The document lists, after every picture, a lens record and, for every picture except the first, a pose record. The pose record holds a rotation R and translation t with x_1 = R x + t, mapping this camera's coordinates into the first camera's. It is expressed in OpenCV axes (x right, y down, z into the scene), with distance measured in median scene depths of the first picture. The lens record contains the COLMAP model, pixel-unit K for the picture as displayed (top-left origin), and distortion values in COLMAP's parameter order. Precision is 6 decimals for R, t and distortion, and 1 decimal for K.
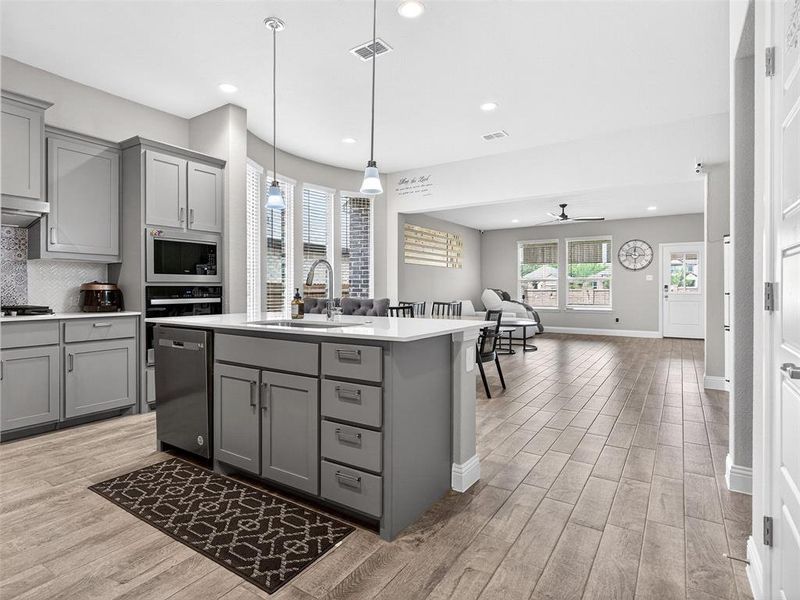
lens RADIAL K [[431.6, 0, 397.1], [0, 431.6, 289.0], [0, 0, 1]] dist [0.005640, 0.001149]
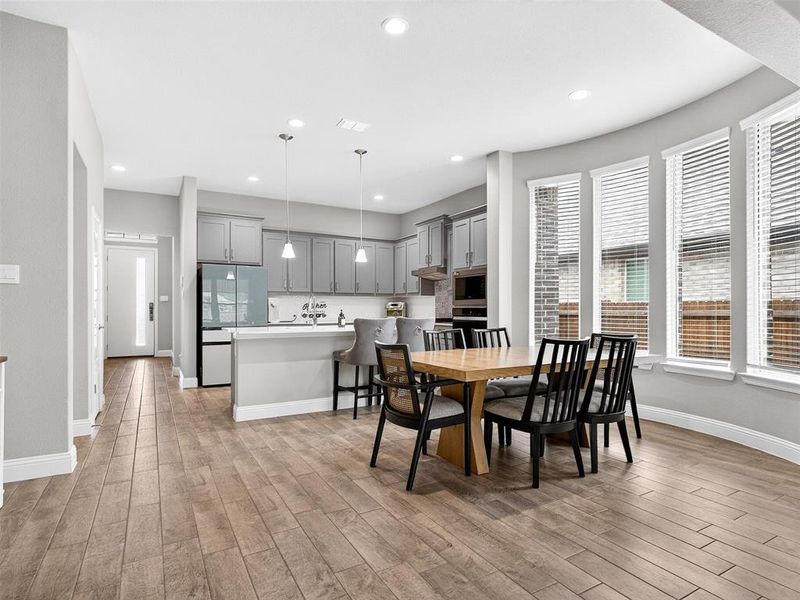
lens RADIAL K [[427.6, 0, 396.6], [0, 427.6, 307.7], [0, 0, 1]] dist [-0.000820, -0.000028]
pose [[-0.449281, -0.003394, -0.893384, 0.915313], [-0.000016, 0.999993, -0.003791, -0.001977], [0.893391, -0.001689, -0.449278, 1.510029]]
